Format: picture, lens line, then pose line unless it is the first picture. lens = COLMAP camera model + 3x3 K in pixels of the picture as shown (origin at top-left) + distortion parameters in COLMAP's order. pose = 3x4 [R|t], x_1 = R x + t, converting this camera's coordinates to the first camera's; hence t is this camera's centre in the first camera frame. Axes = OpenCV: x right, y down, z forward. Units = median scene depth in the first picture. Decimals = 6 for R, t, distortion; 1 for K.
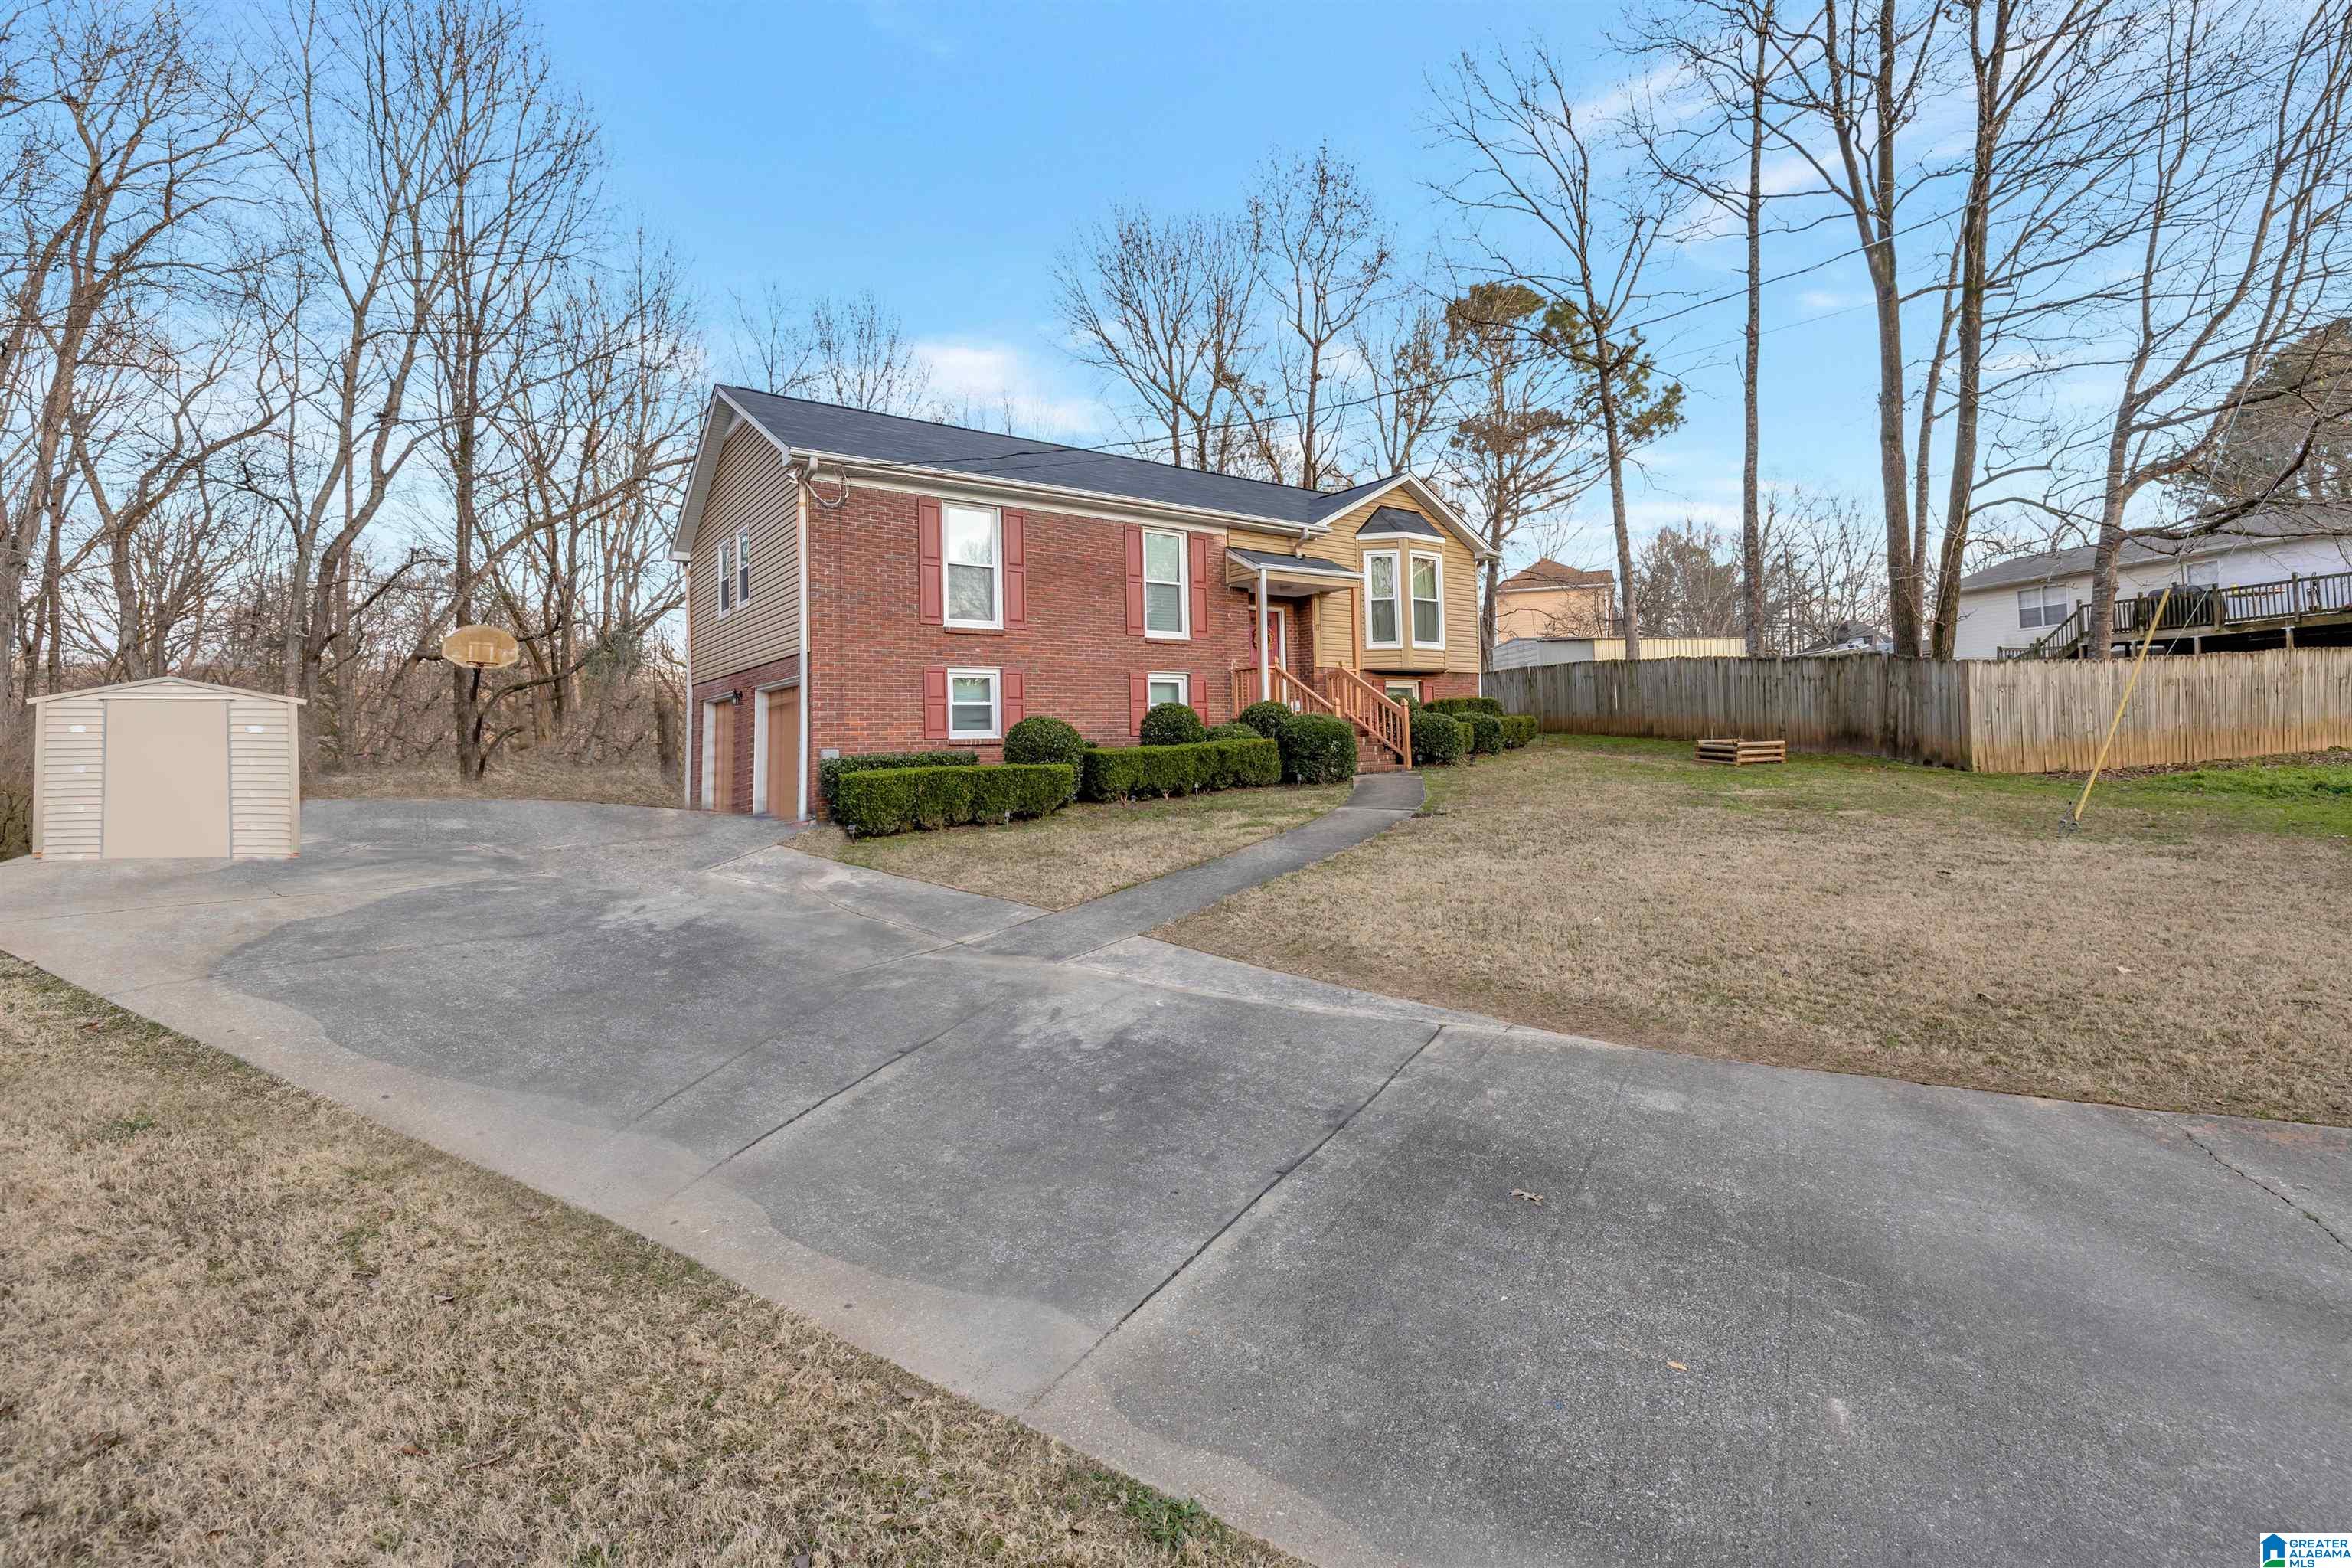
lens RADIAL K [[987.2, 0, 1164.4], [0, 987.2, 703.6], [0, 0, 1]] dist [0.000409, -0.000593]
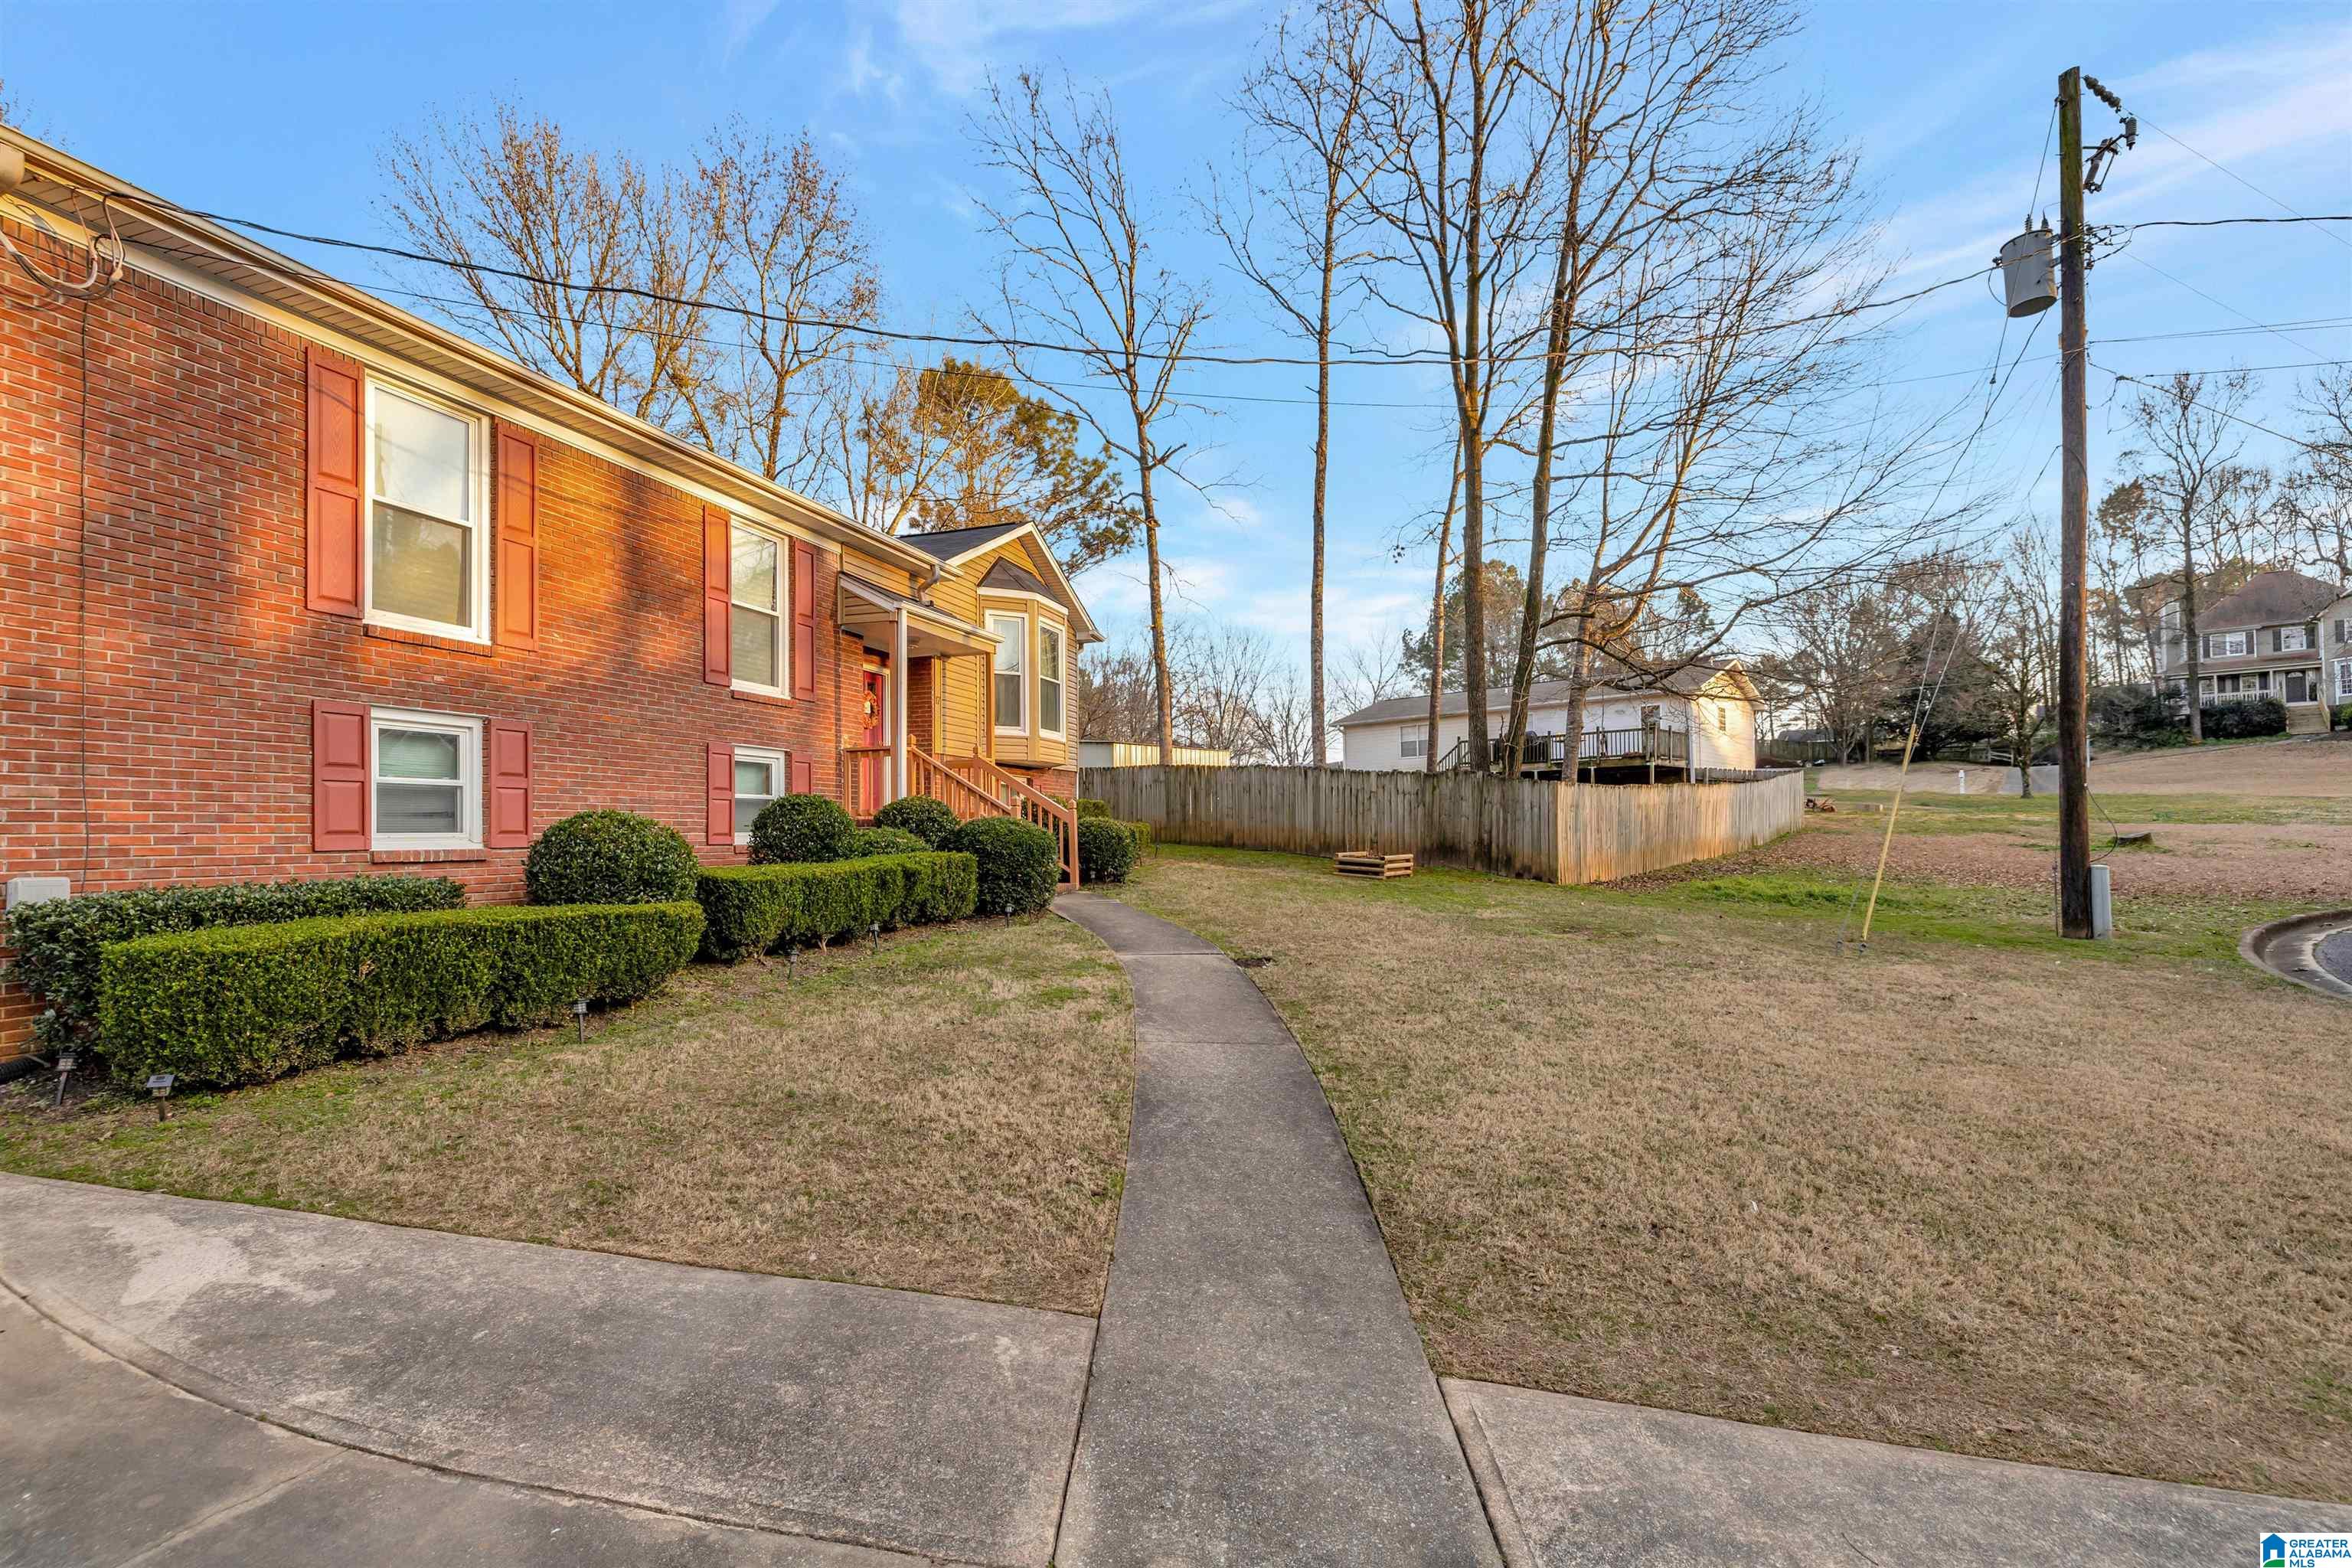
lens RADIAL K [[987.2, 0, 1152.4], [0, 987.2, 816.4], [0, 0, 1]] dist [0.000409, -0.000593]
pose [[0.823221, 0.023646, 0.567228, -0.151432], [-0.031547, 0.999494, 0.004119, 0.003602], [-0.566843, -0.021285, 0.823551, 0.315064]]
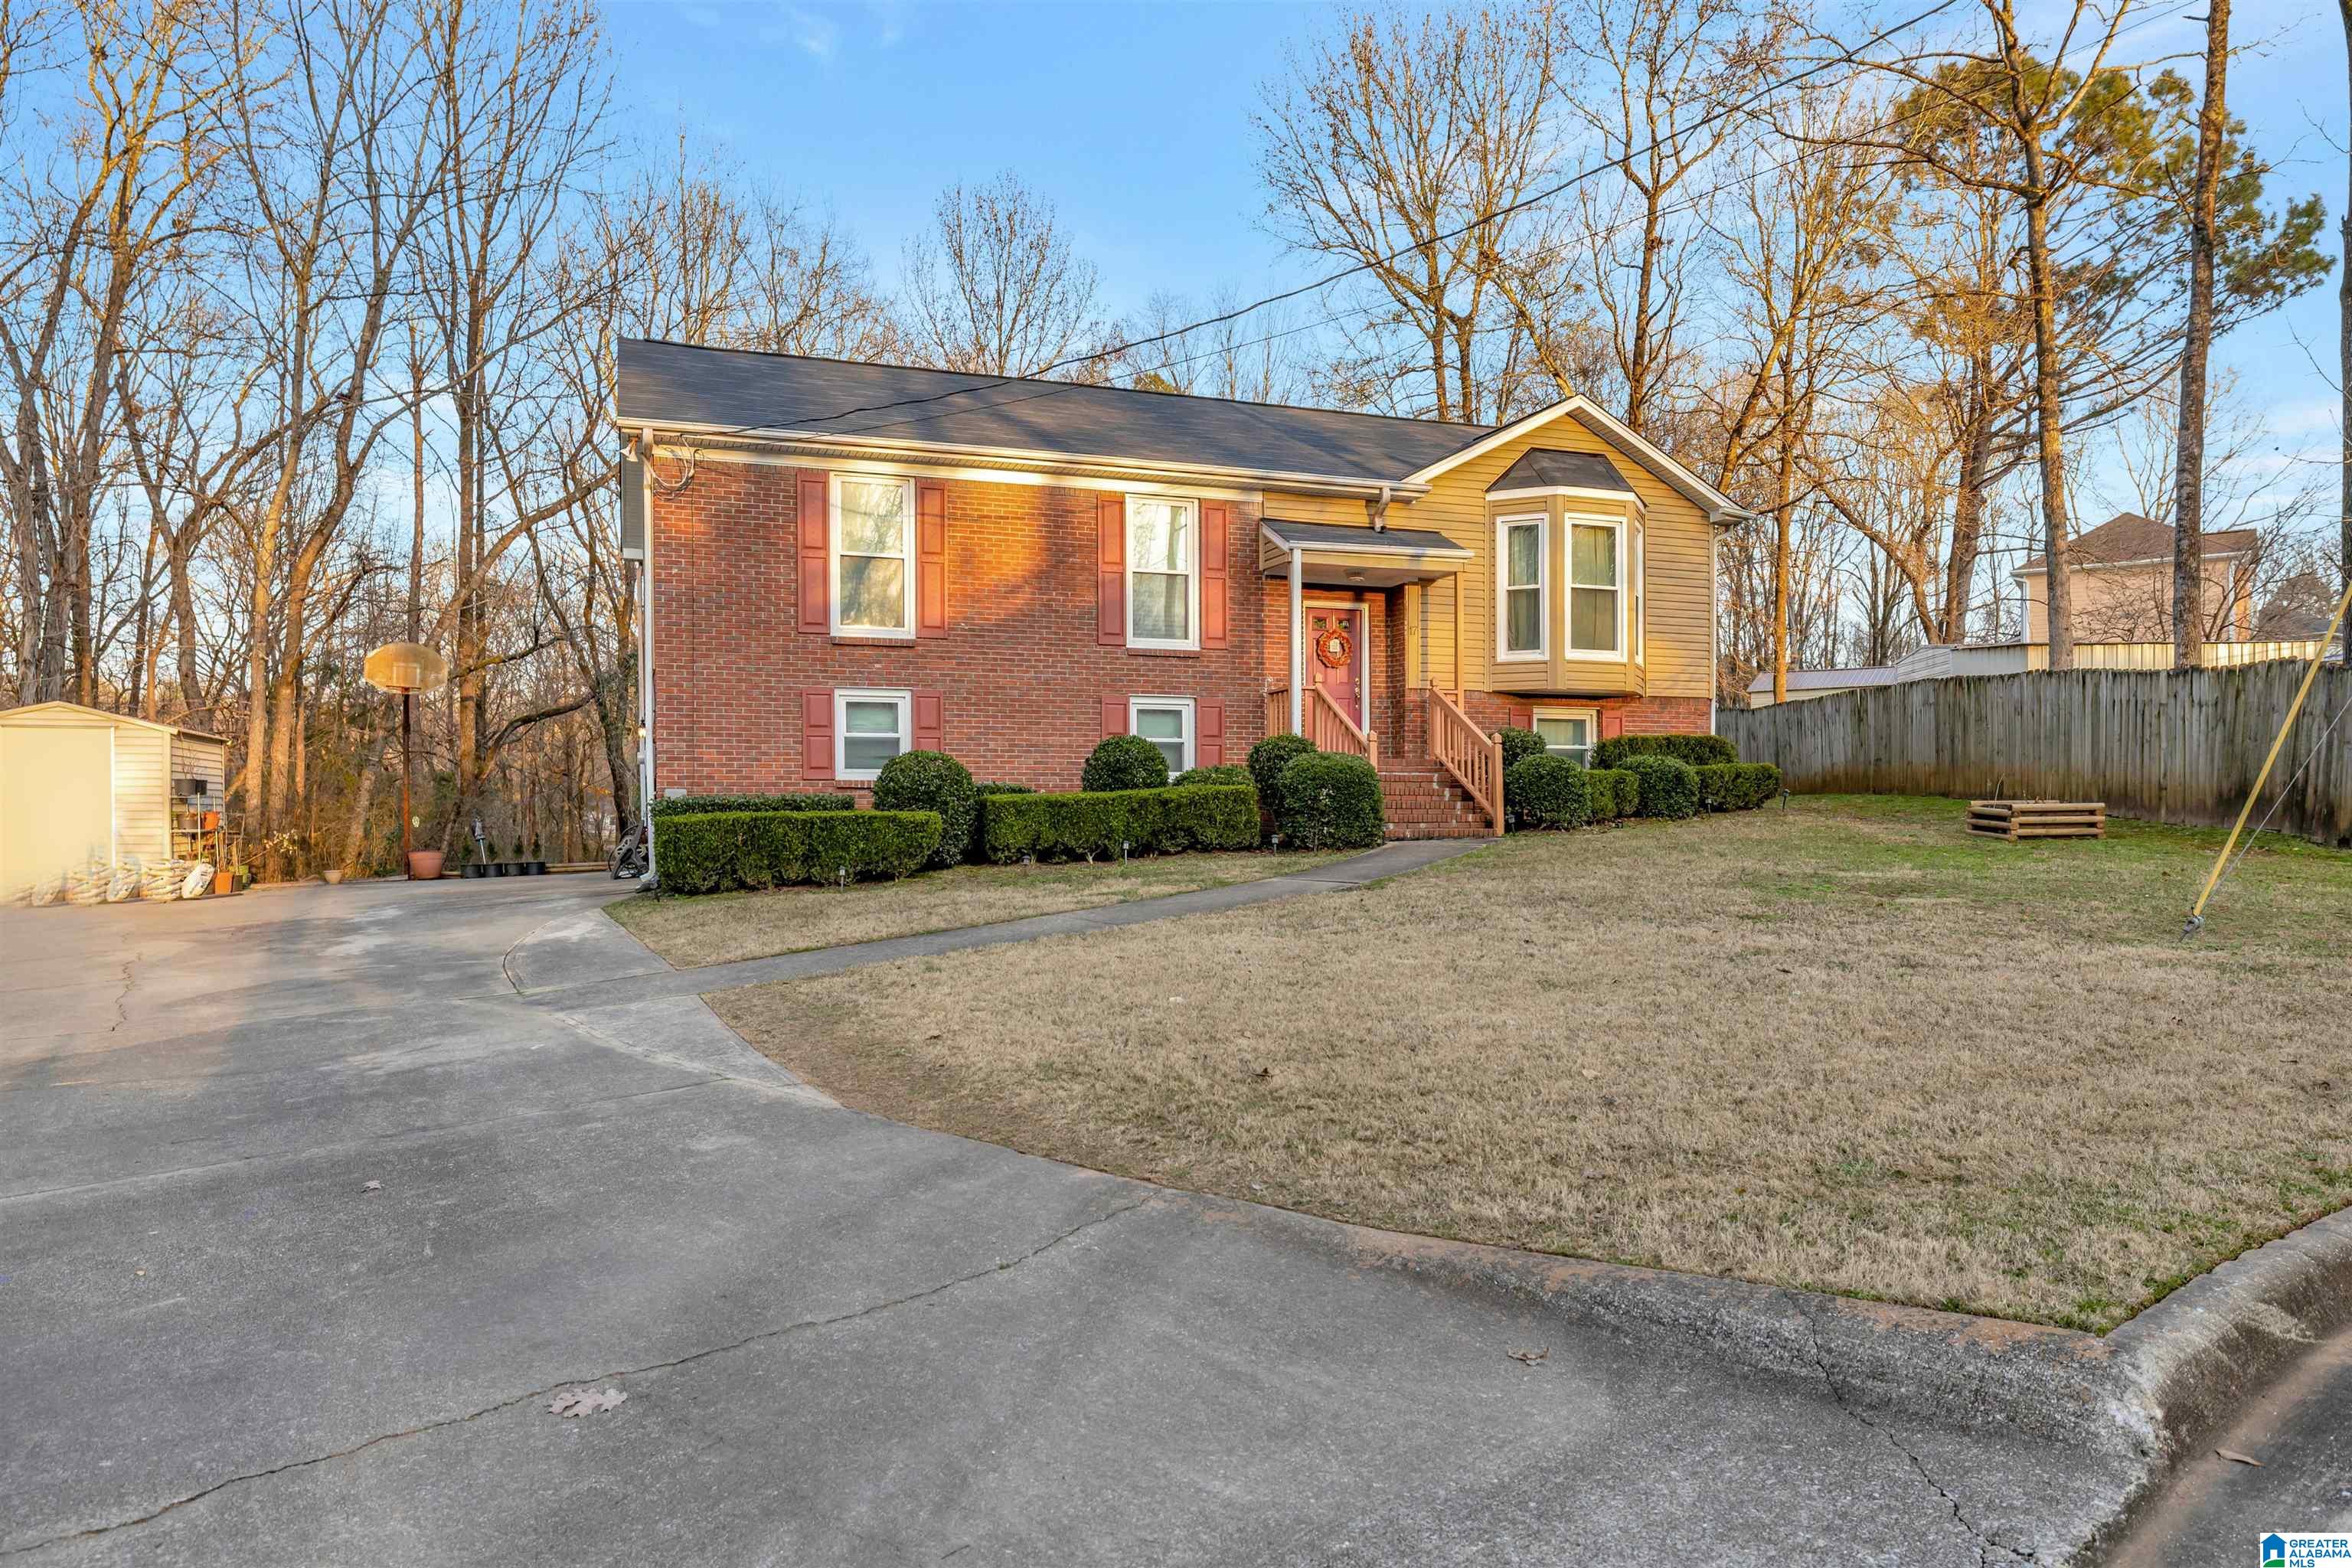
lens RADIAL K [[1455.0, 0, 1161.9], [0, 1455.0, 817.5], [0, 0, 1]] dist [-0.006434, 0.003392]
pose [[0.962790, 0.019720, -0.269529, 0.293384], [-0.007943, 0.998968, 0.044715, 0.010465], [0.270133, -0.040911, 0.961954, -0.035584]]
